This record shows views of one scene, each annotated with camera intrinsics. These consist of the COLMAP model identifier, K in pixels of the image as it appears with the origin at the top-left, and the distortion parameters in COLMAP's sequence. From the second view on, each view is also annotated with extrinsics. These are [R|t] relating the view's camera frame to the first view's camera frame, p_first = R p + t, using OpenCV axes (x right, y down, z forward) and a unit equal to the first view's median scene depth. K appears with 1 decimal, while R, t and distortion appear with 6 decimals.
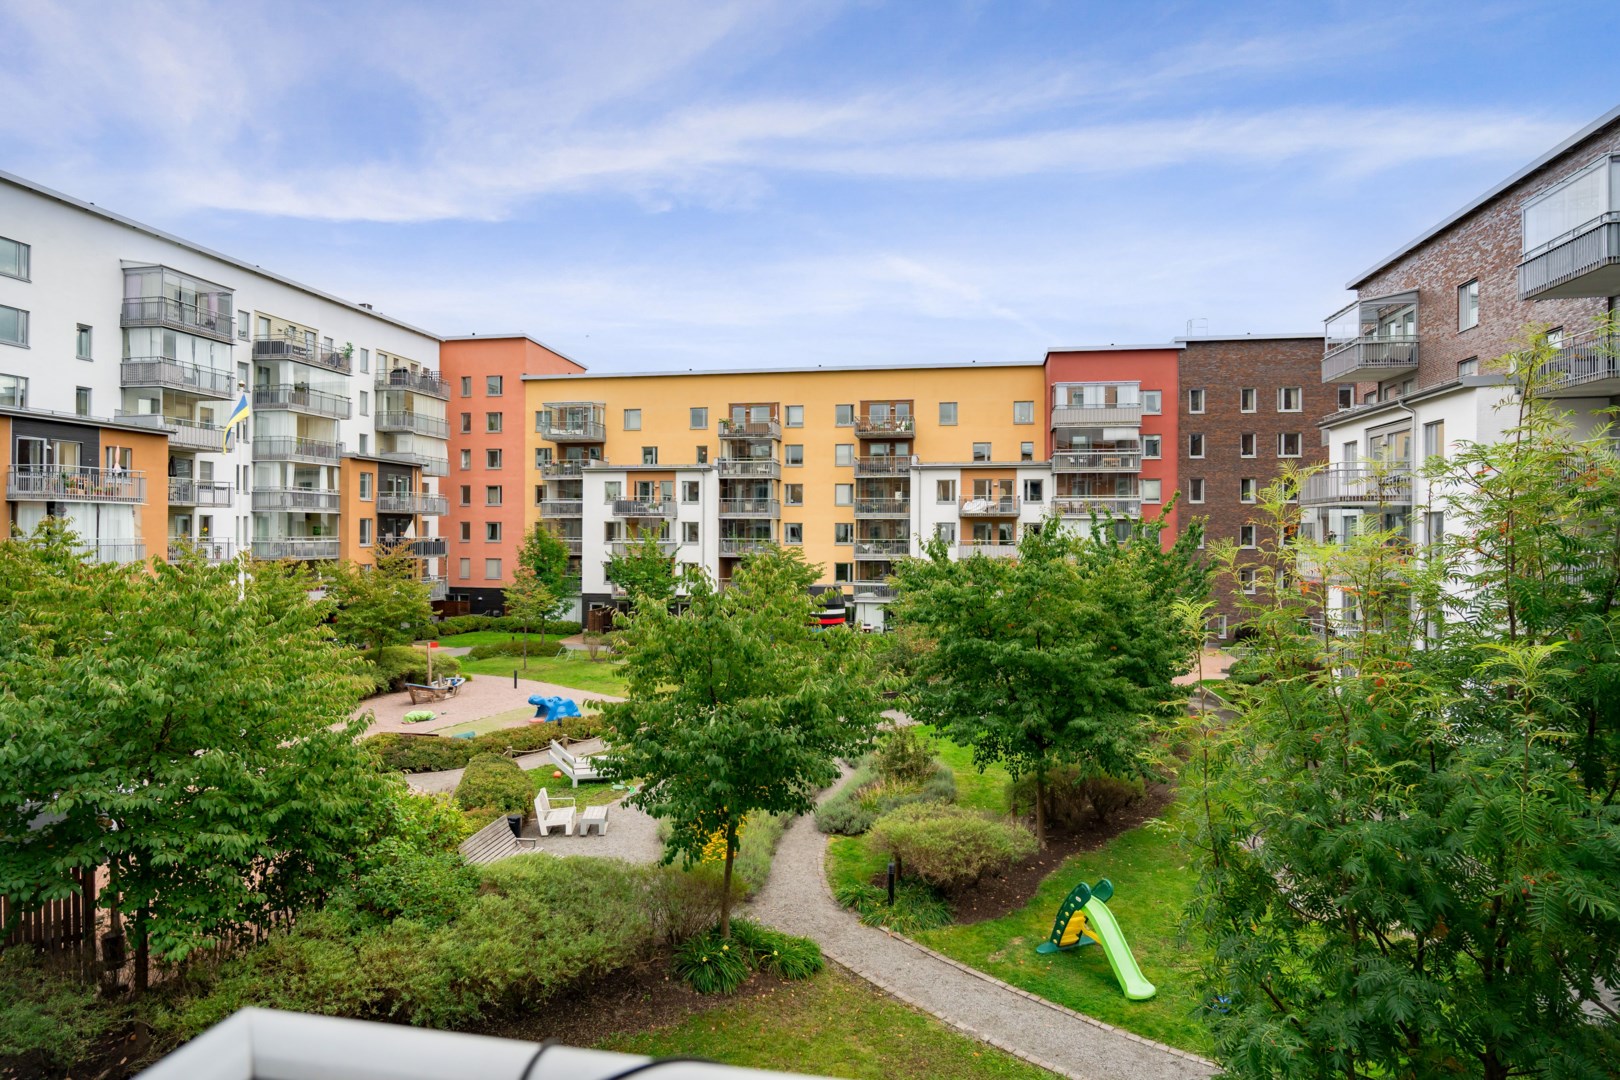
lens RADIAL K [[880.8, 0, 811.4], [0, 880.8, 540.0], [0, 0, 1]] dist [-0.029325, 0.005609]
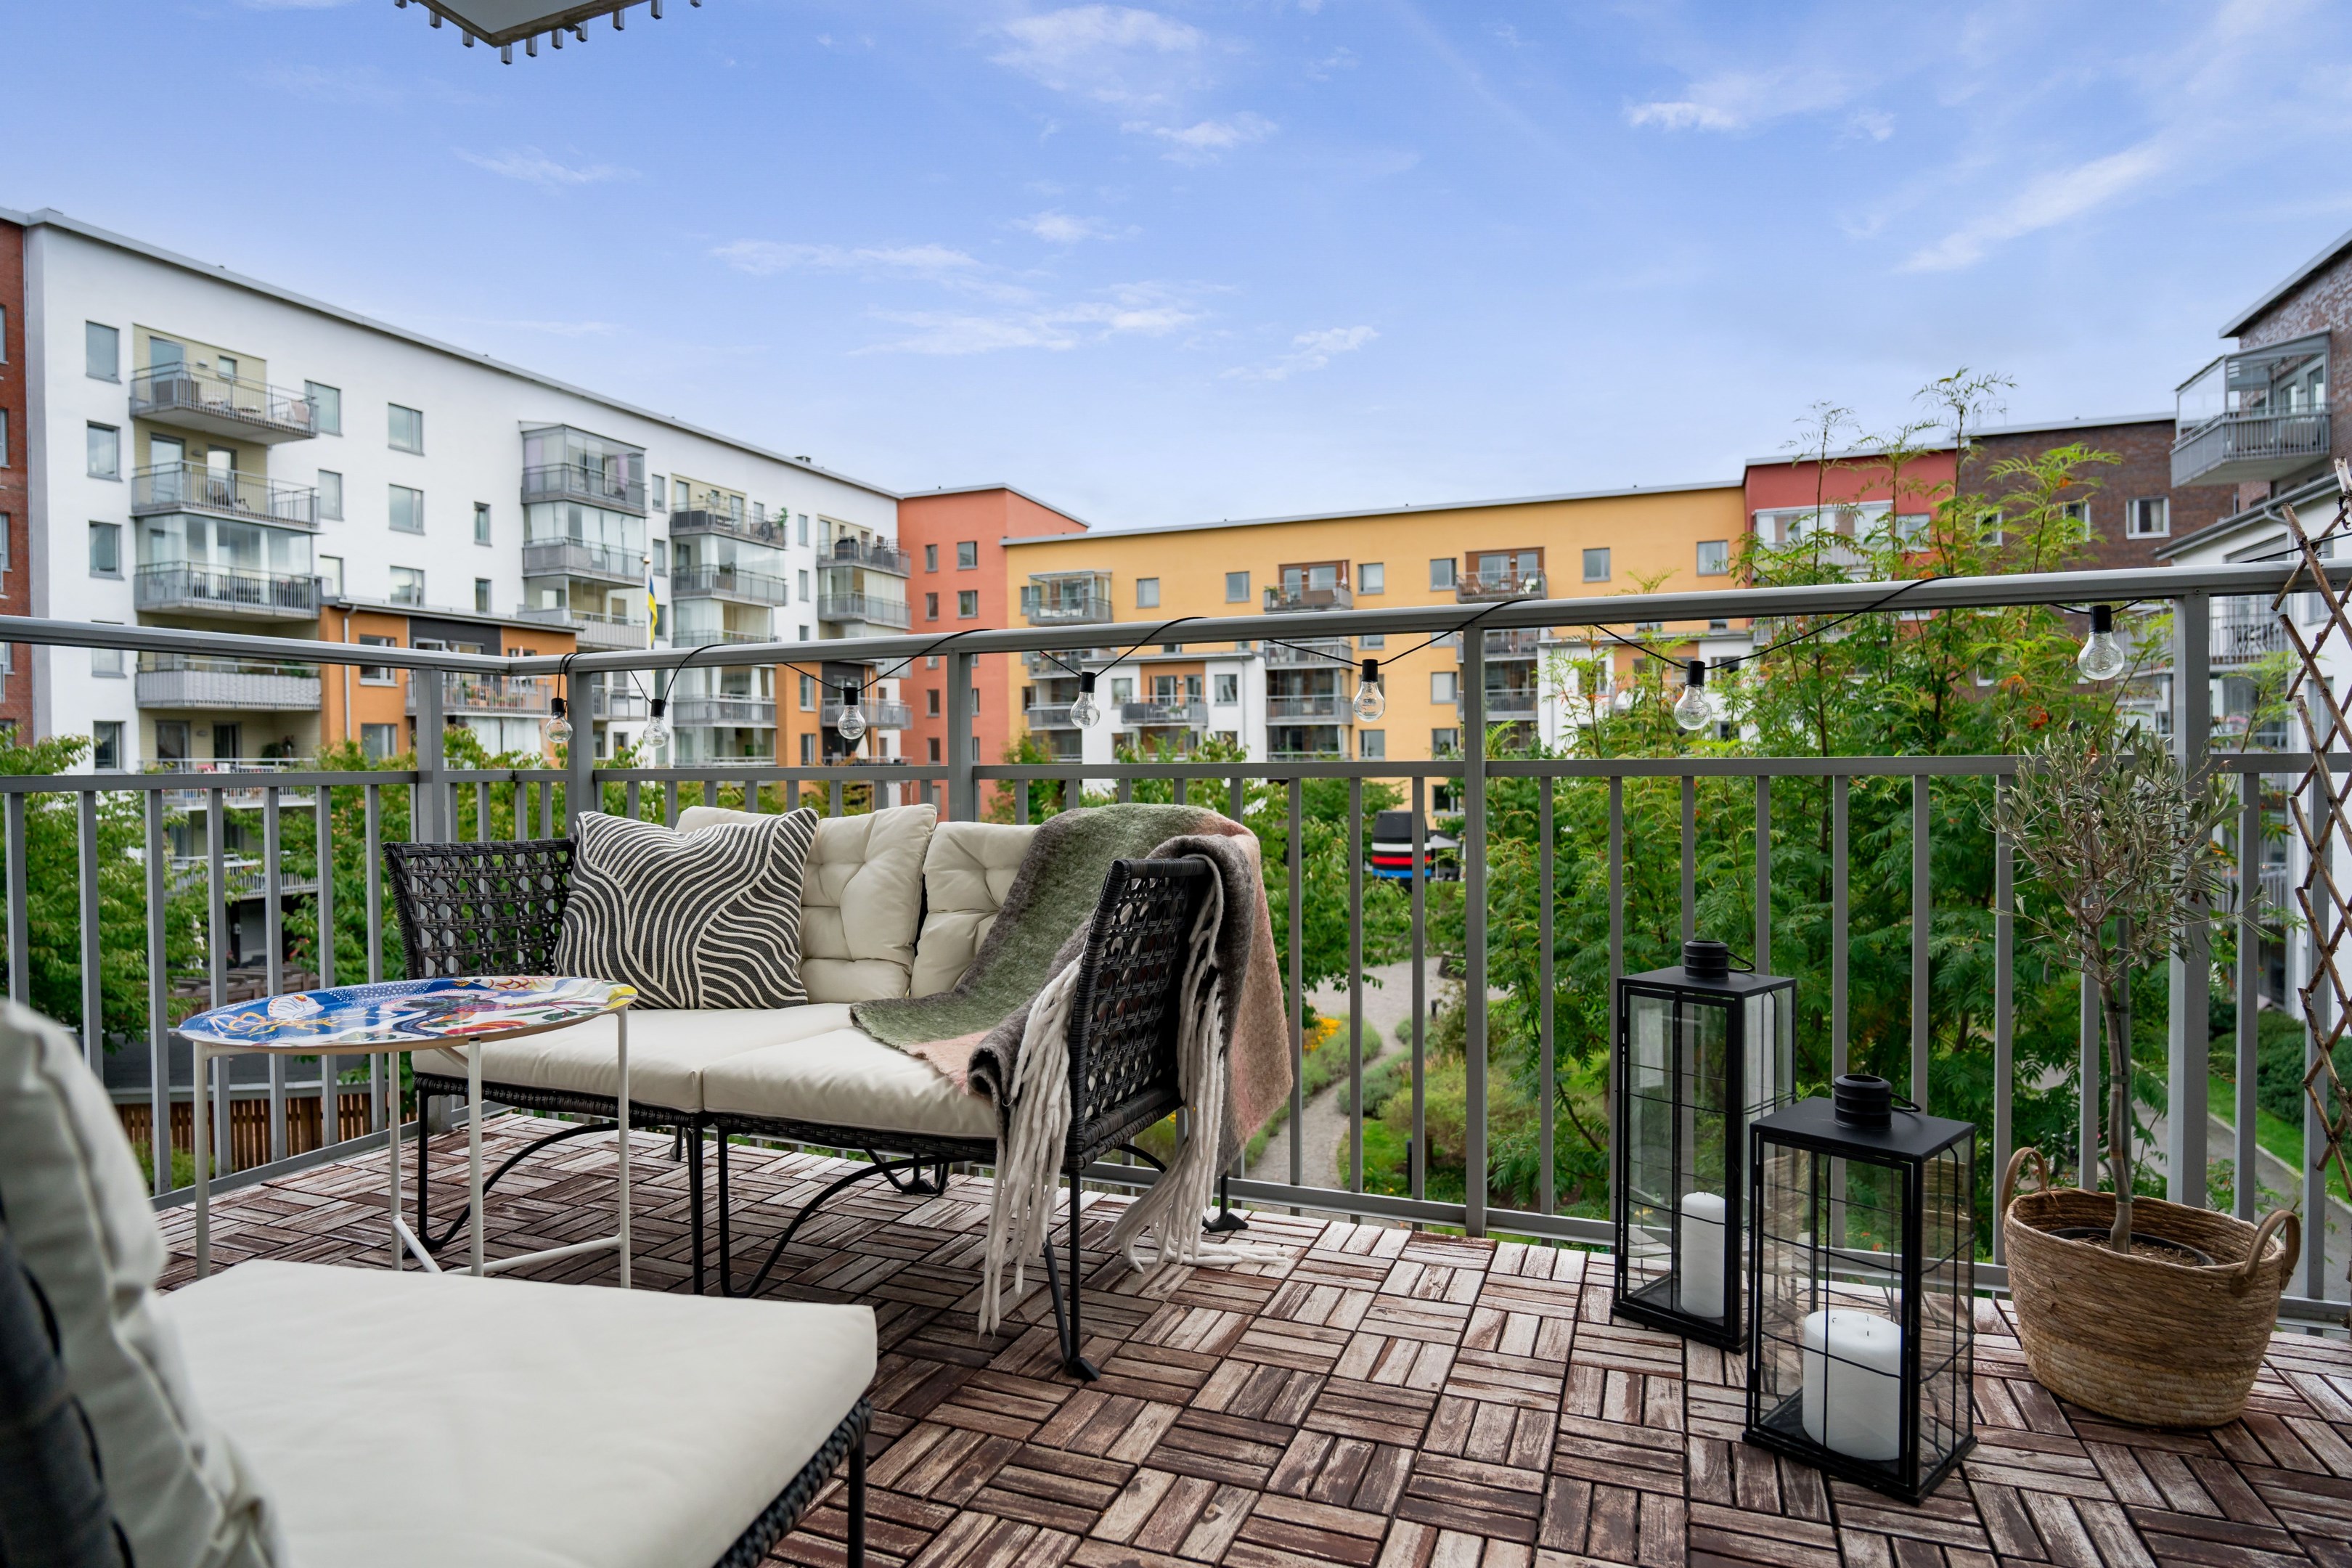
lens RADIAL K [[1278.8, 0, 1175.6], [0, 1278.8, 786.3], [0, 0, 1]] dist [-0.029325, 0.005609]
pose [[0.979485, -0.012390, -0.201134, 0.036727], [0.015294, 0.999800, 0.012889, 0.012404], [0.200935, -0.015701, 0.979479, -0.043480]]
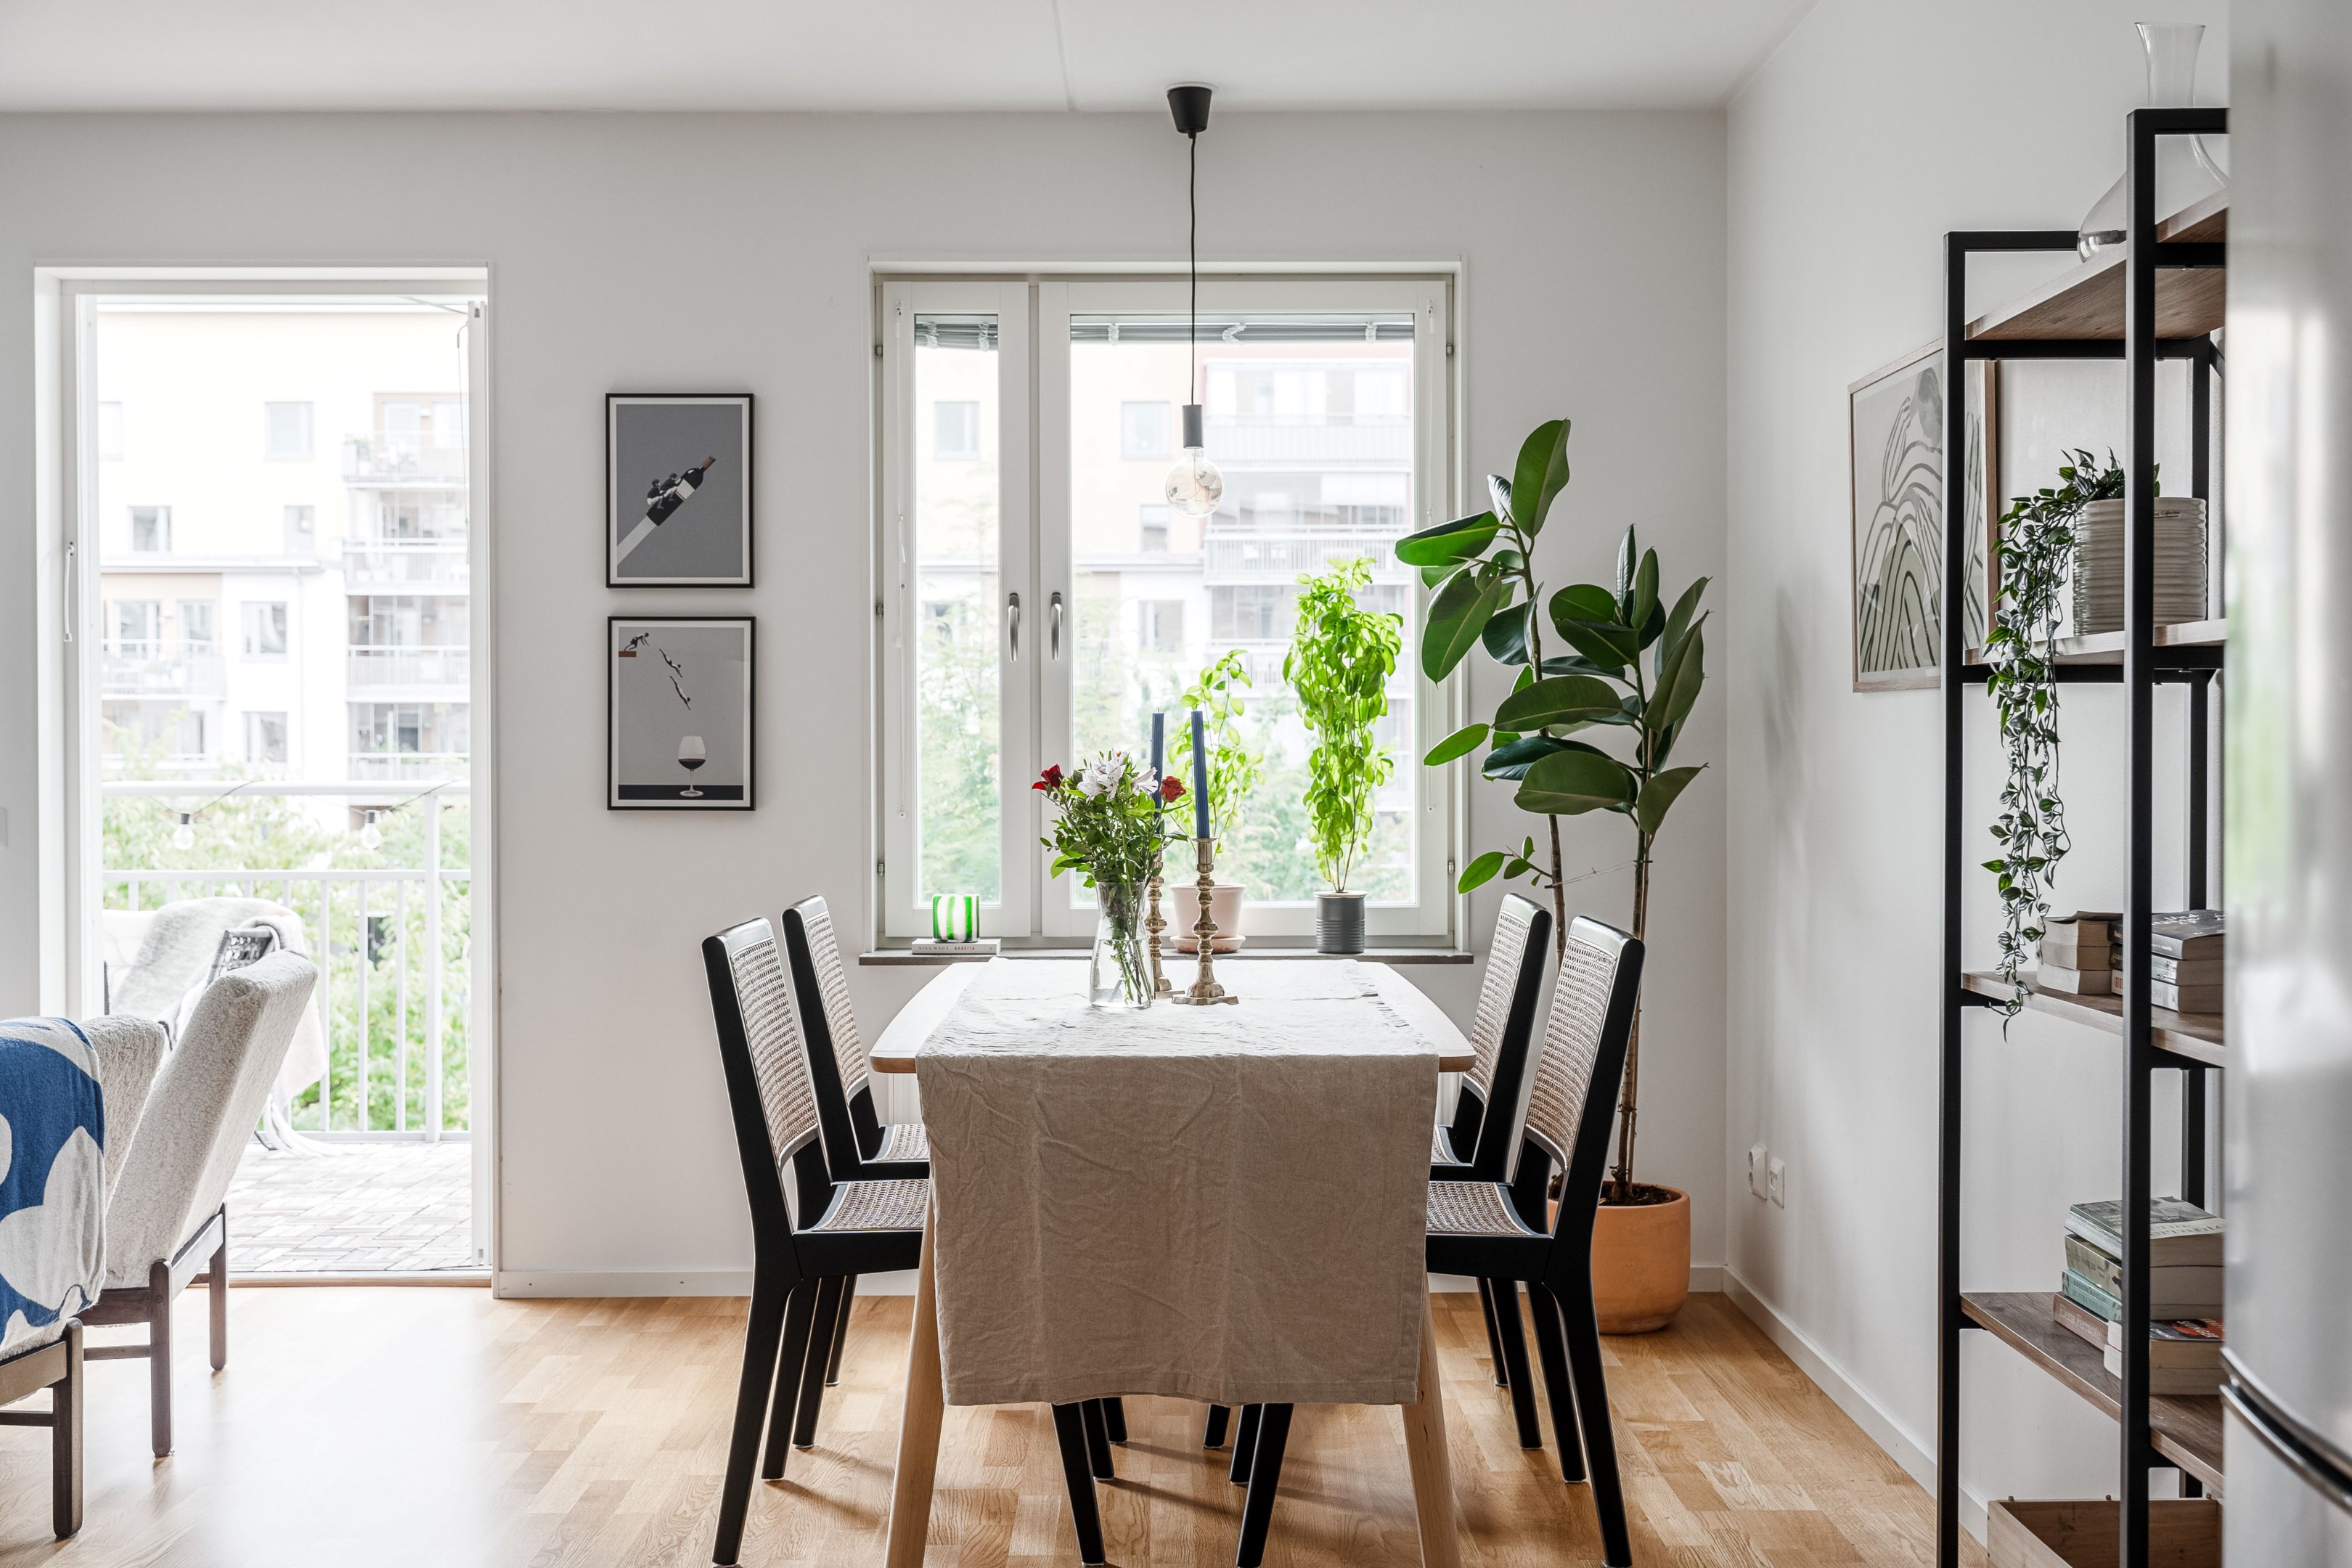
lens RADIAL K [[2578.4, 0, 1178.5], [0, 2578.4, 771.3], [0, 0, 1]] dist [0.011413, 0.000000]
pose [[0.984085, -0.008673, 0.177484, 0.055315], [0.008269, 0.999961, 0.003012, 0.005877], [-0.177503, -0.001496, 0.984119, -0.163116]]
